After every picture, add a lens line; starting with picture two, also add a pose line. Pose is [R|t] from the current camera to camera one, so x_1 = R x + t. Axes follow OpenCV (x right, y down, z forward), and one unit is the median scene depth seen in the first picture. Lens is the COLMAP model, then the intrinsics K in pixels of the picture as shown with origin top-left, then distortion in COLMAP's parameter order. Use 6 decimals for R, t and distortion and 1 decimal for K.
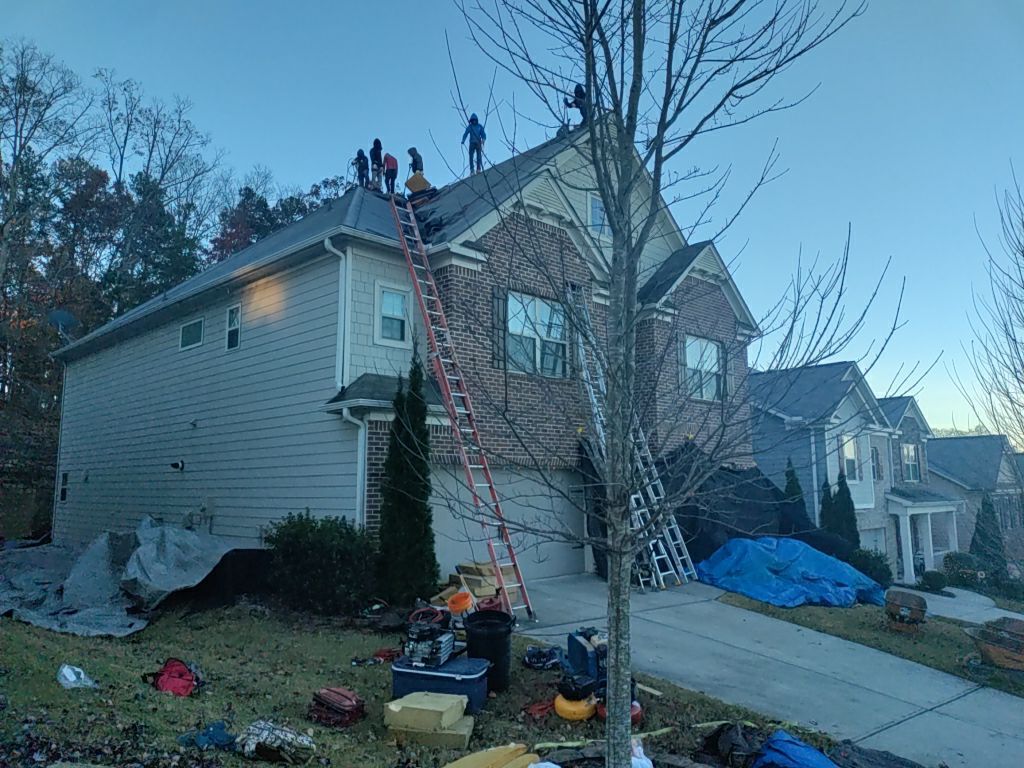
lens RADIAL K [[760.0, 0, 512.1], [0, 760.0, 382.3], [0, 0, 1]] dist [0.015105, 0.001684]
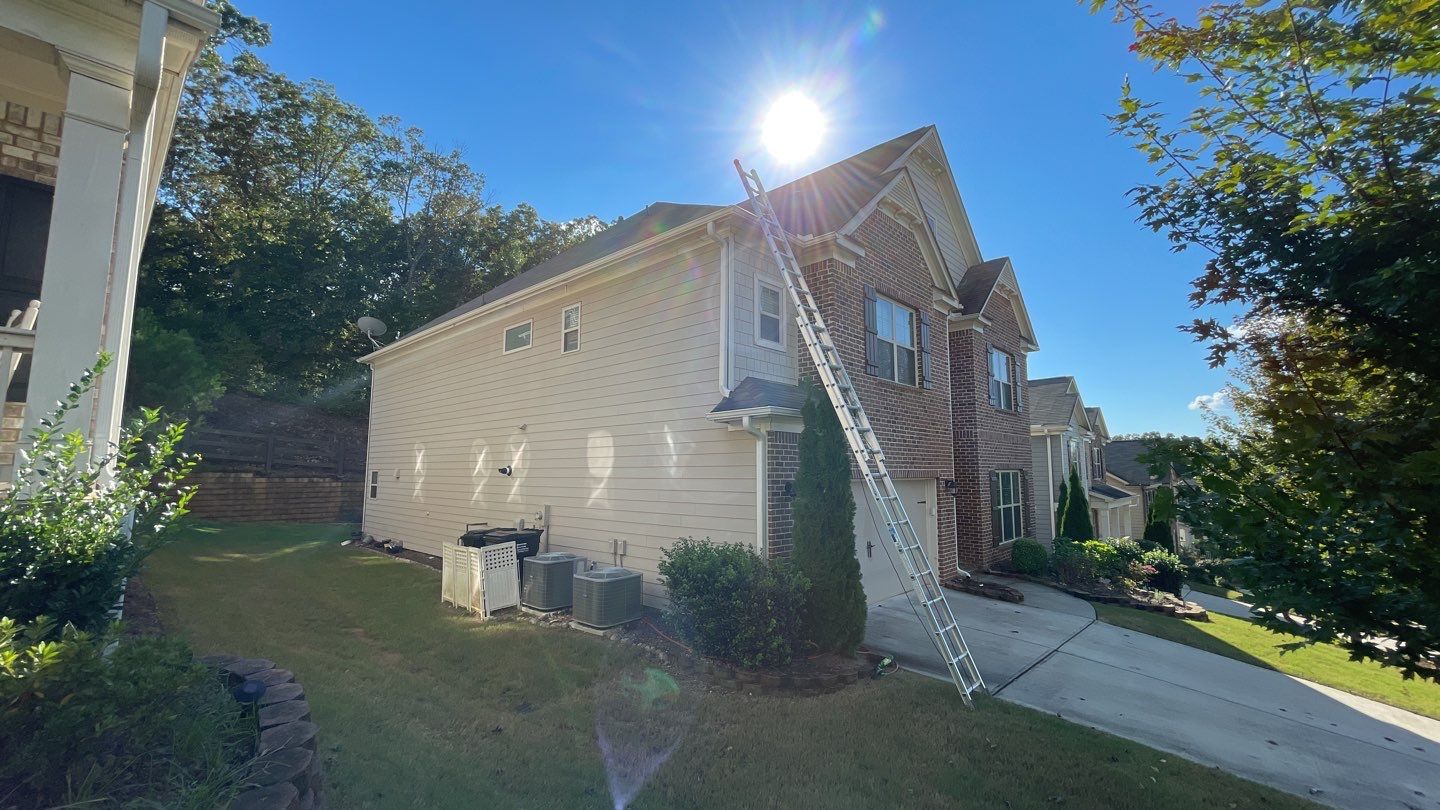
lens RADIAL K [[590.8, 0, 720.0], [0, 590.8, 411.6], [0, 0, 1]] dist [-0.002093, -0.000038]
pose [[0.999411, 0.009604, 0.032958, -0.205328], [-0.010652, 0.999439, 0.031766, 0.005780], [-0.032634, -0.032099, 0.998952, 0.256254]]
